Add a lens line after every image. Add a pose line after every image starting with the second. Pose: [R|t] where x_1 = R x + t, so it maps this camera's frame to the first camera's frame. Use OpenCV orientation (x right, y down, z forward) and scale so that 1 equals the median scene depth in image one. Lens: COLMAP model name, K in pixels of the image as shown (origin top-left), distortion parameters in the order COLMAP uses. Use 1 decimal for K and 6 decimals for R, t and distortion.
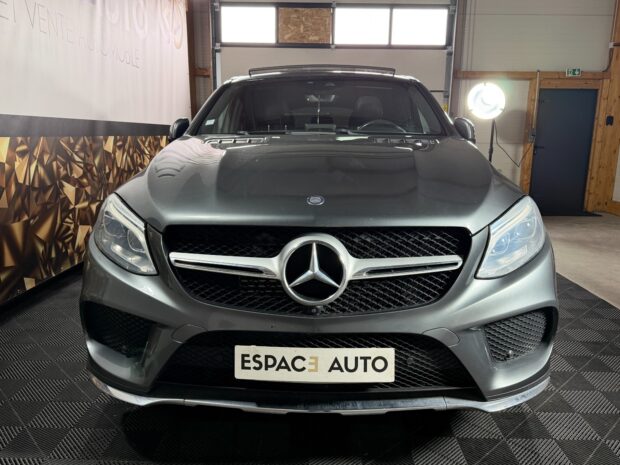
lens RADIAL K [[482.9, 0, 310.0], [0, 482.9, 232.5], [0, 0, 1]] dist [0.010223, 0.006023]
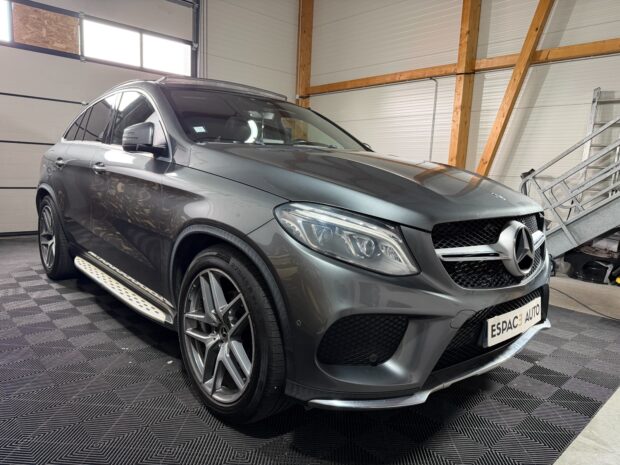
lens RADIAL K [[428.7, 0, 310.0], [0, 428.7, 232.5], [0, 0, 1]] dist [0.005577, 0.002642]
pose [[0.740446, -0.079595, 0.667386, -0.216109], [0.098623, 0.995082, 0.009257, -0.006150], [-0.664841, 0.058965, 0.744654, 0.090106]]
